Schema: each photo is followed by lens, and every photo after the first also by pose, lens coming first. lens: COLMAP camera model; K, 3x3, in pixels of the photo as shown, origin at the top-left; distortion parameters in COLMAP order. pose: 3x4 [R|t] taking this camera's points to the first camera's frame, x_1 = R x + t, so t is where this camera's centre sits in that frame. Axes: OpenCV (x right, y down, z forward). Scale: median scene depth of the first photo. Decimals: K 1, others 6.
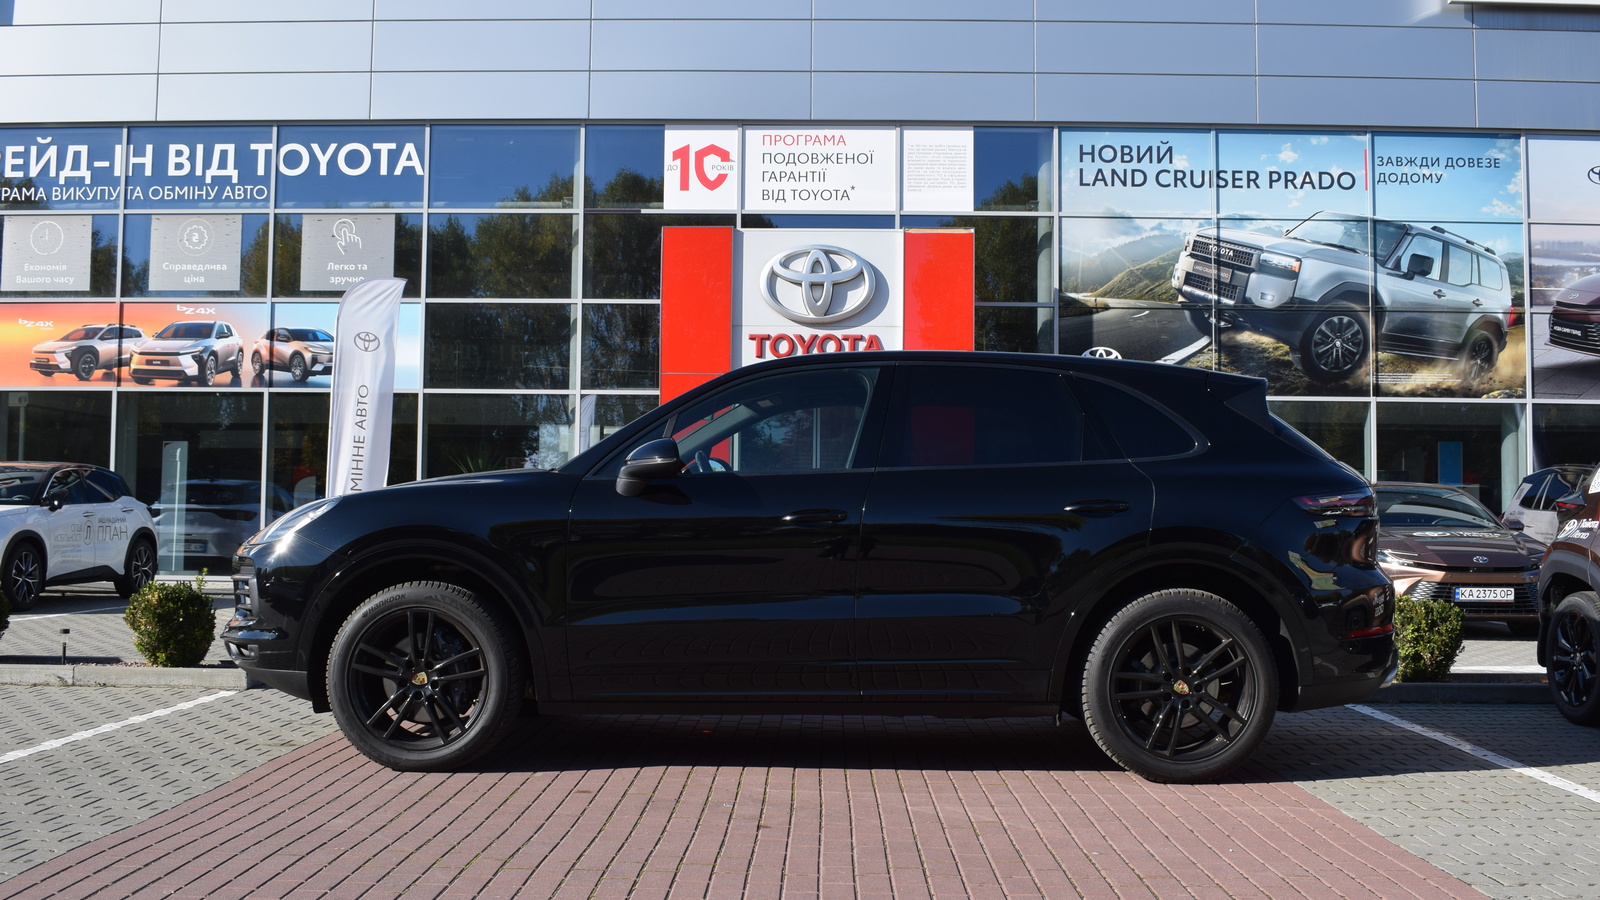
lens RADIAL K [[1562.8, 0, 803.4], [0, 1562.8, 451.0], [0, 0, 1]] dist [-0.072424, 0.000000]
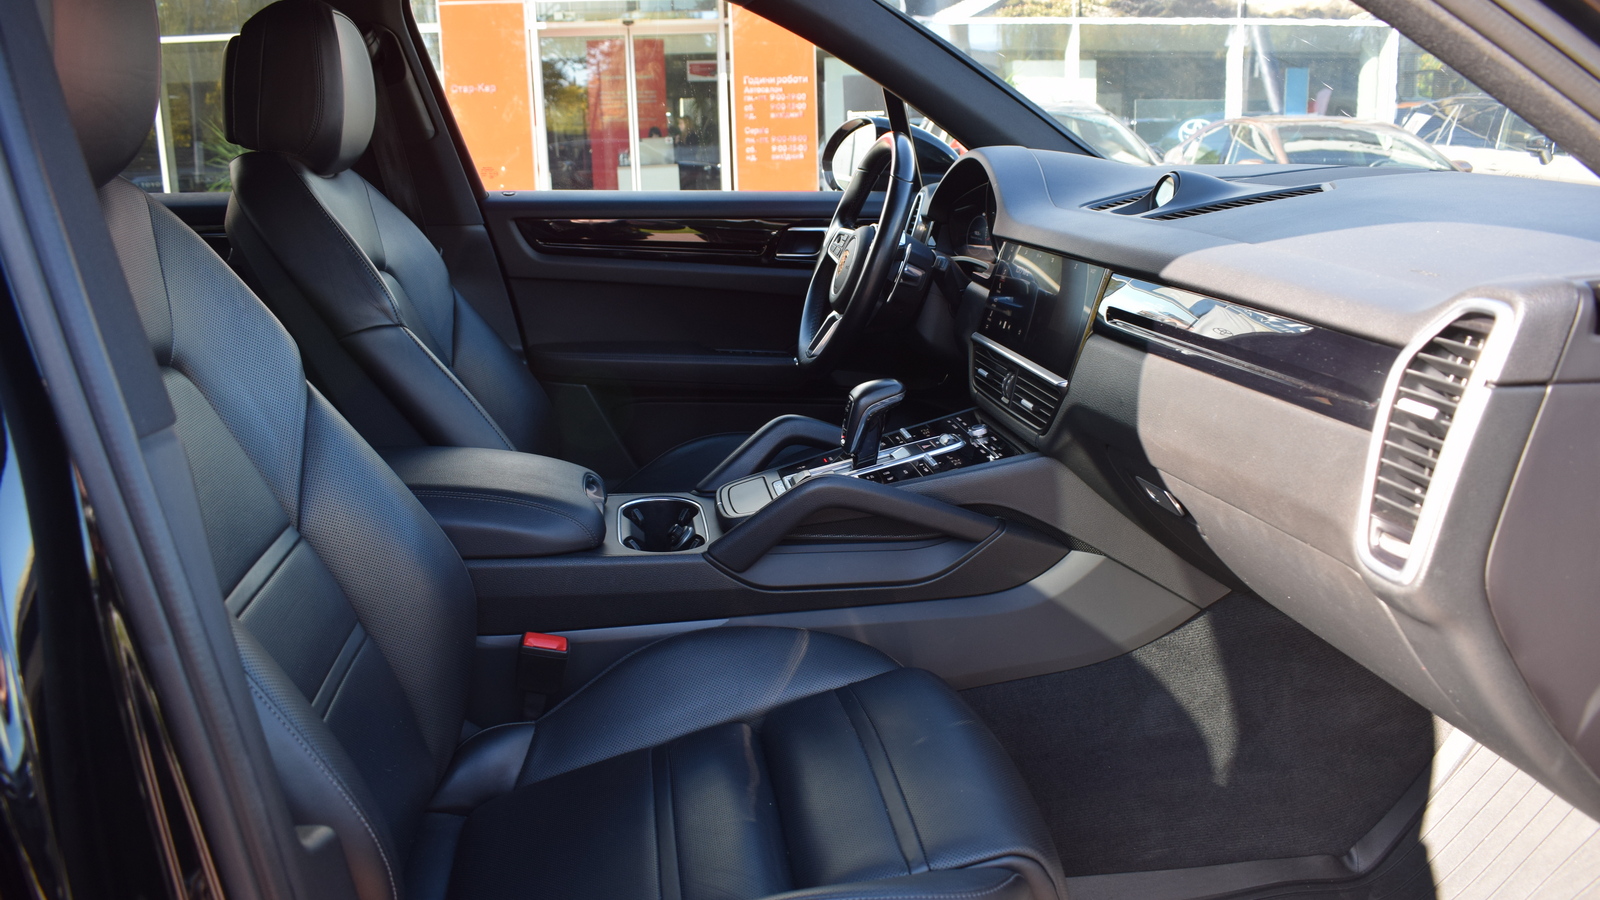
lens RADIAL K [[1258.0, 0, 802.1], [0, 1258.0, 451.6], [0, 0, 1]] dist [-0.051109, -0.009163]
pose [[0.988026, -0.060542, 0.141913, -0.009676], [0.018851, 0.960274, 0.278422, 0.001557], [-0.153132, -0.272413, 0.949917, 0.266682]]
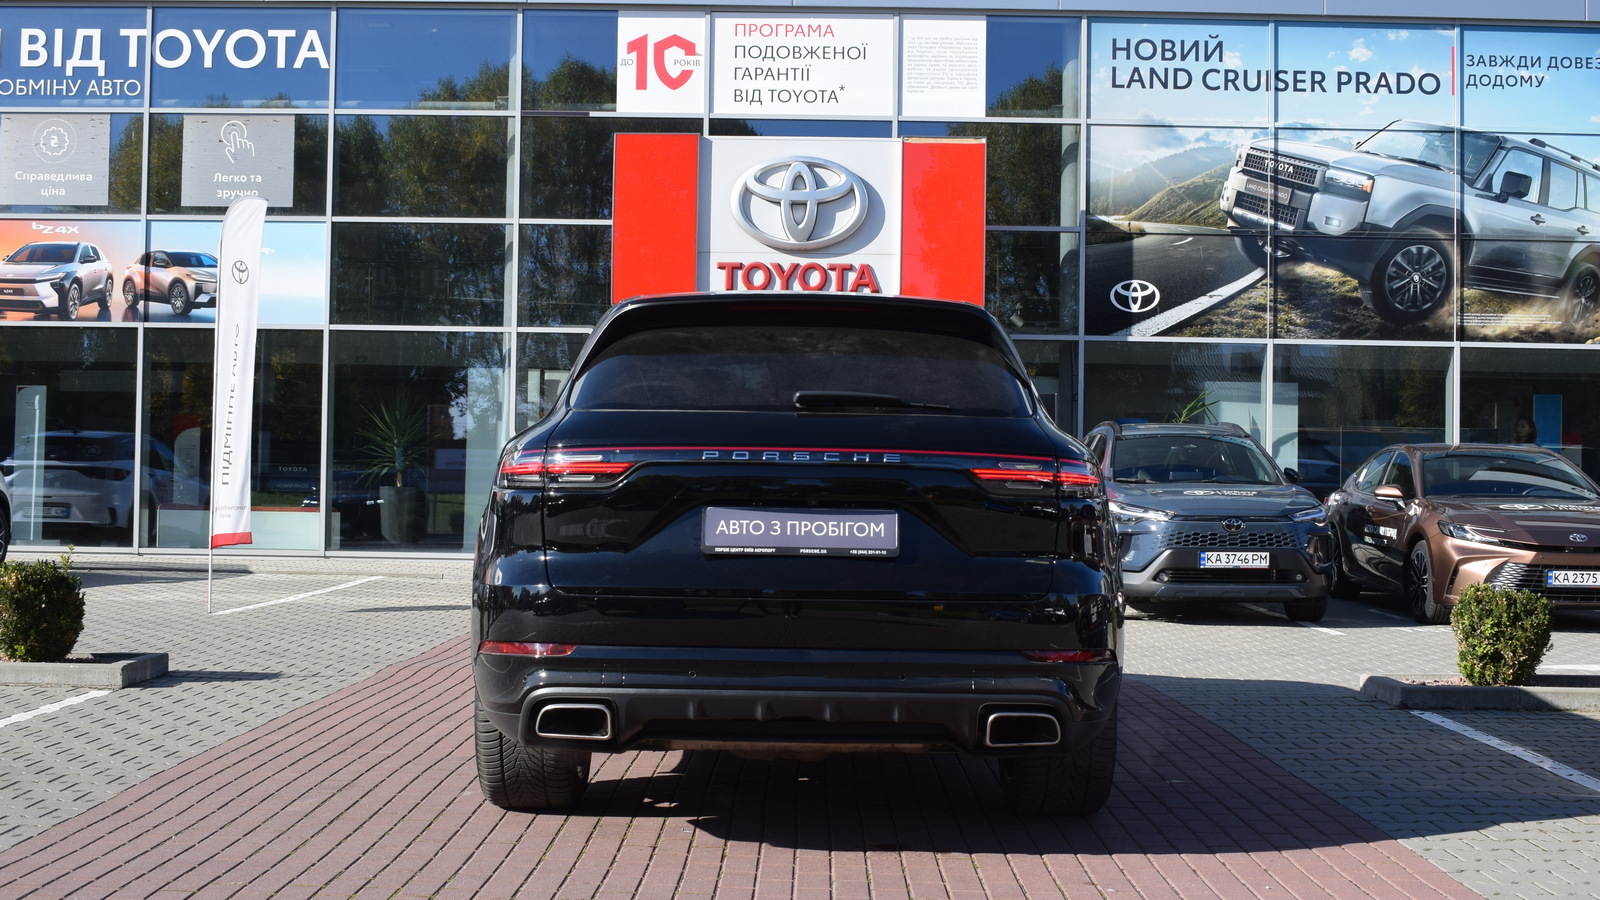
lens RADIAL K [[1862.8, 0, 807.3], [0, 1862.8, 451.4], [0, 0, 1]] dist [-0.052499, 0.000000]
pose [[0.999899, 0.005433, 0.013135, 0.000810], [-0.005836, 0.999506, 0.030868, -0.004047], [-0.012961, -0.030941, 0.999437, -0.006419]]
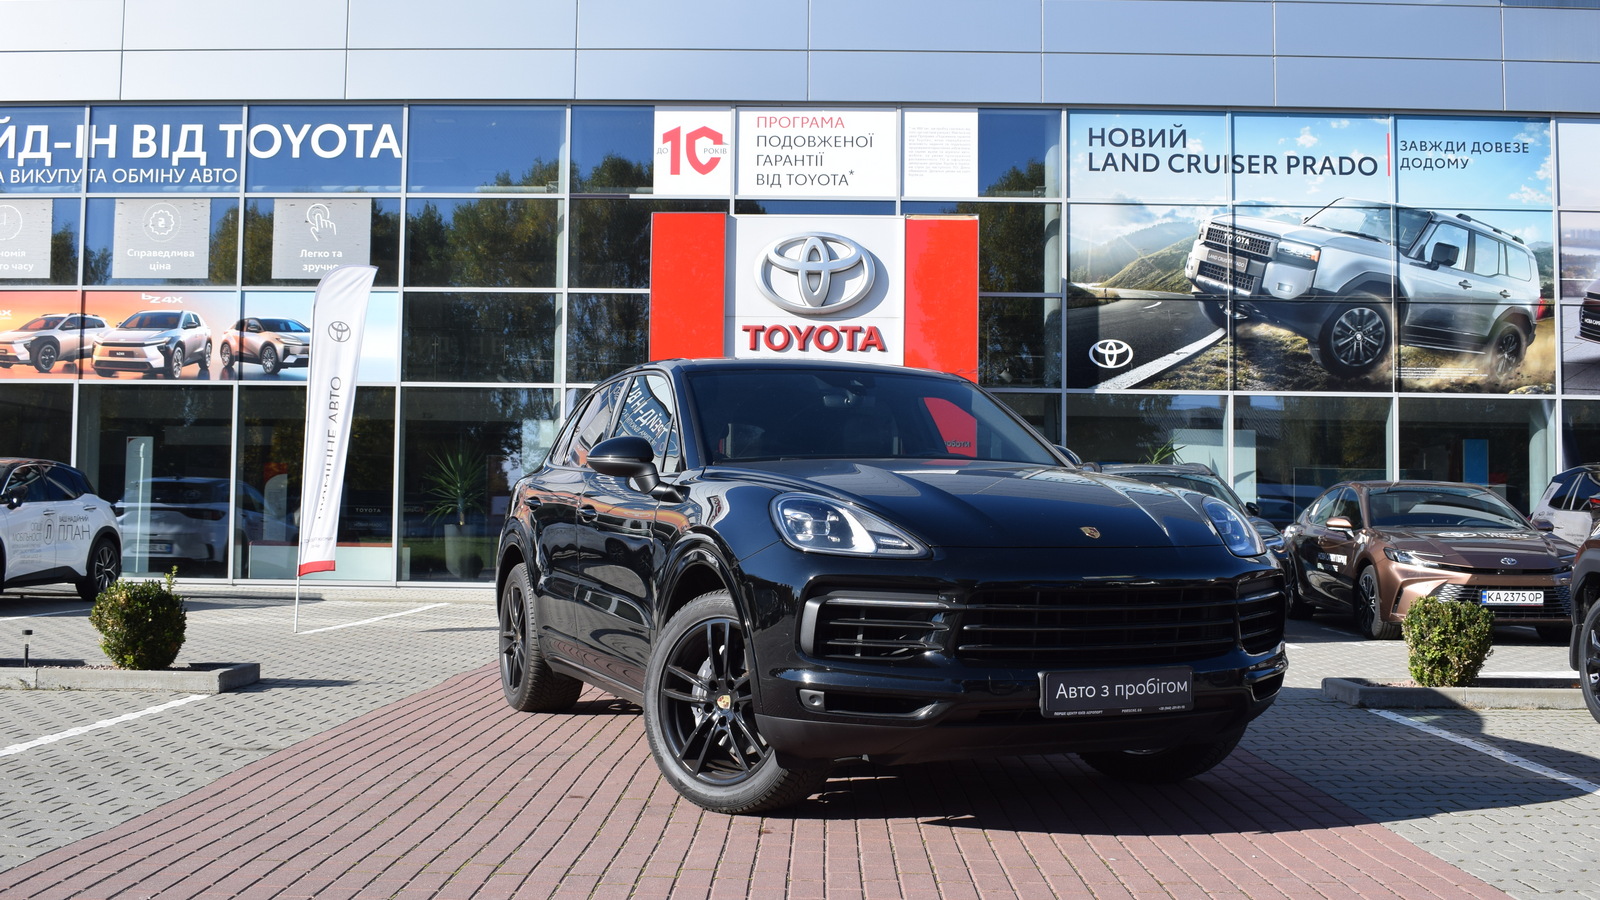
lens RADIAL K [[1637.7, 0, 804.3], [0, 1637.7, 452.3], [0, 0, 1]] dist [-0.067370, 0.000000]
pose [[0.999987, 0.001737, 0.004822, -0.001784], [-0.001742, 0.999998, 0.000993, 0.001739], [-0.004820, -0.001001, 0.999988, -0.000933]]
